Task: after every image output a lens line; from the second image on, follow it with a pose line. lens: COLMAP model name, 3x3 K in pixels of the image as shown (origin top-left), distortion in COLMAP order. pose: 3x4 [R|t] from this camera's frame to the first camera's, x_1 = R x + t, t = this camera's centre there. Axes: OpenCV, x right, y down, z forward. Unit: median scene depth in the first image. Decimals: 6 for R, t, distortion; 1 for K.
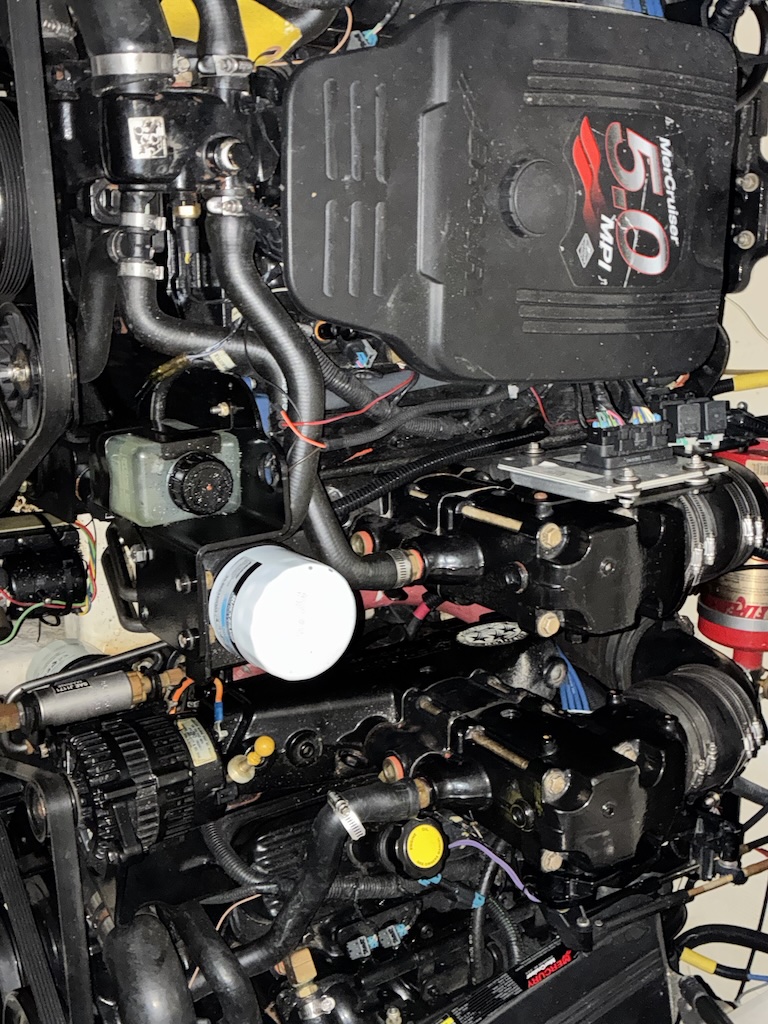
lens RADIAL K [[1157.5, 0, 385.2], [0, 1157.5, 511.4], [0, 0, 1]] dist [0.083812, -0.433643]
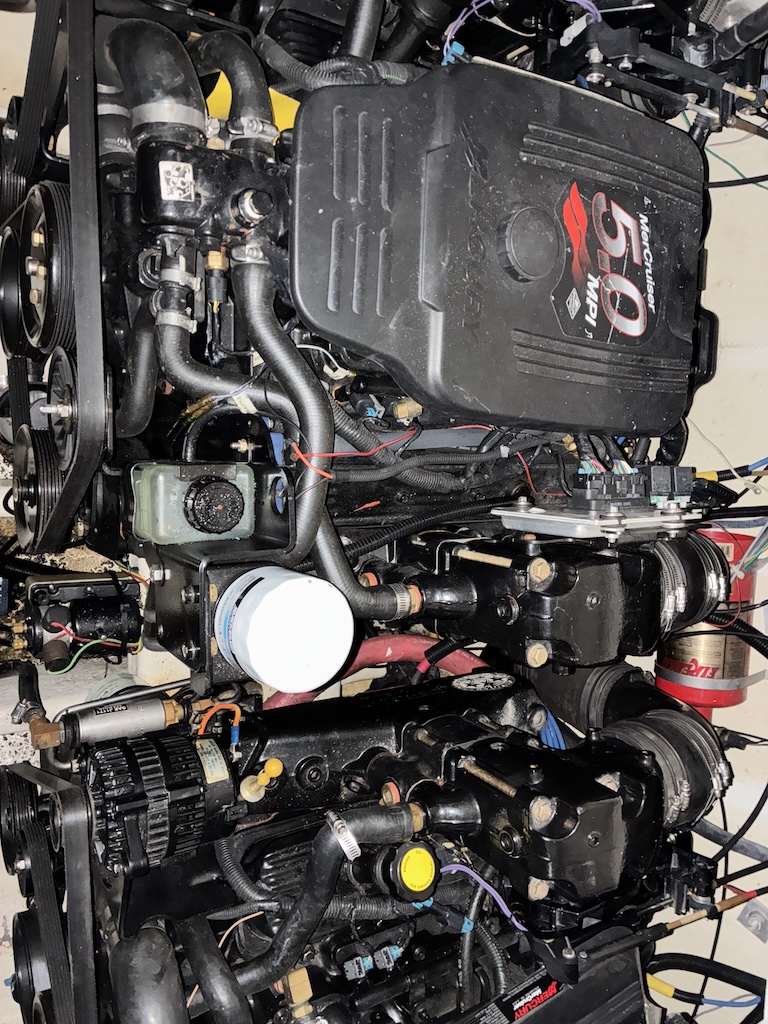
lens RADIAL K [[795.8, 0, 386.3], [0, 795.8, 512.7], [0, 0, 1]] dist [0.009109, -0.008111]
pose [[0.999251, 0.025236, -0.029340, 0.019082], [-0.029156, 0.989447, -0.141931, 0.071710], [0.025449, 0.142680, 0.989442, 0.238533]]
